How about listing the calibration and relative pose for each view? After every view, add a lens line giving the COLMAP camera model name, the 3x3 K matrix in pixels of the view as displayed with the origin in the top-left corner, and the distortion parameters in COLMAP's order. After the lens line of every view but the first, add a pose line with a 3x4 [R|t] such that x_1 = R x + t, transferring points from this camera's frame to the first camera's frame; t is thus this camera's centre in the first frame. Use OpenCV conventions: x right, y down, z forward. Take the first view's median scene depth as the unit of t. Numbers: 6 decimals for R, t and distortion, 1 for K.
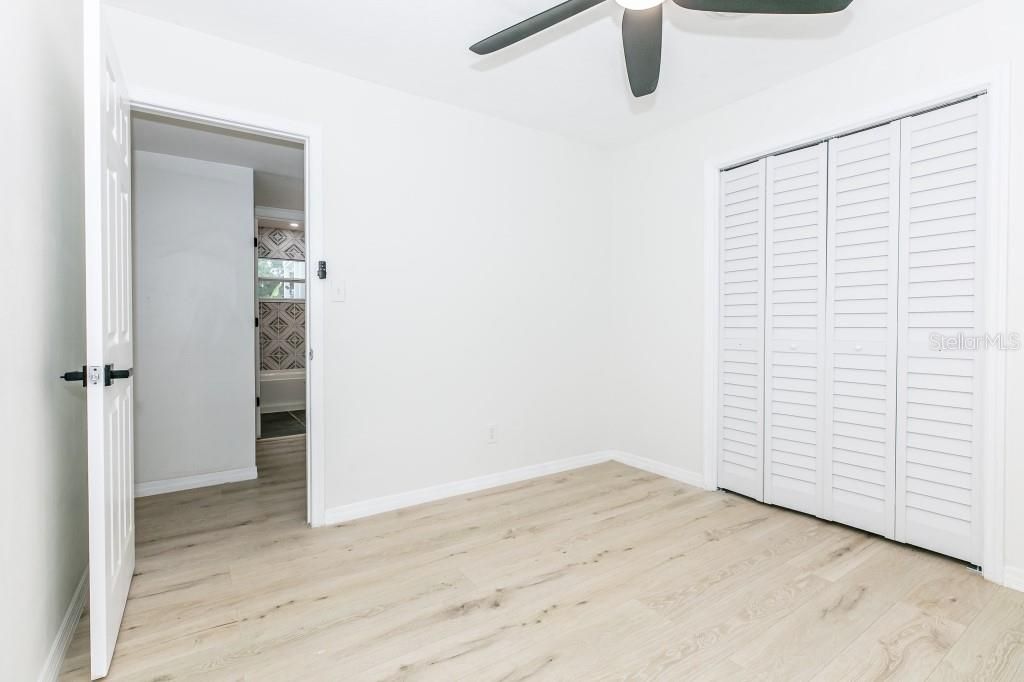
lens RADIAL K [[475.5, 0, 506.0], [0, 475.5, 334.0], [0, 0, 1]] dist [0.001900, 0.000460]
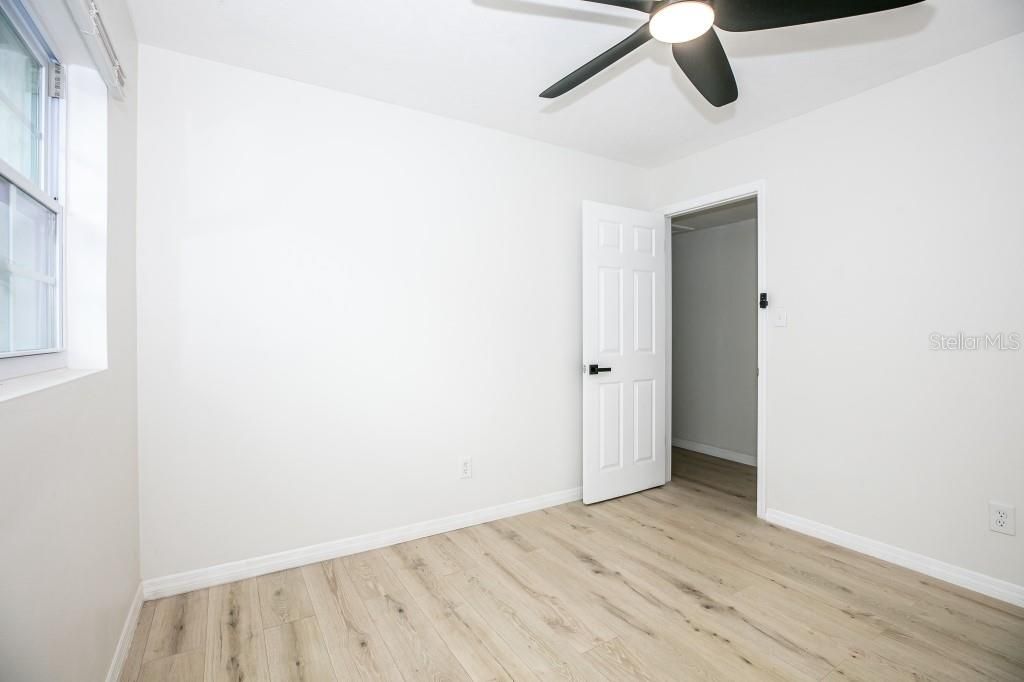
lens RADIAL K [[475.5, 0, 506.0], [0, 475.5, 334.0], [0, 0, 1]] dist [0.001900, 0.000460]
pose [[-0.046170, 0.003085, -0.998929, 0.993188], [-0.014071, 0.999894, 0.003738, -0.057060], [0.998834, 0.014228, -0.046122, 0.515162]]
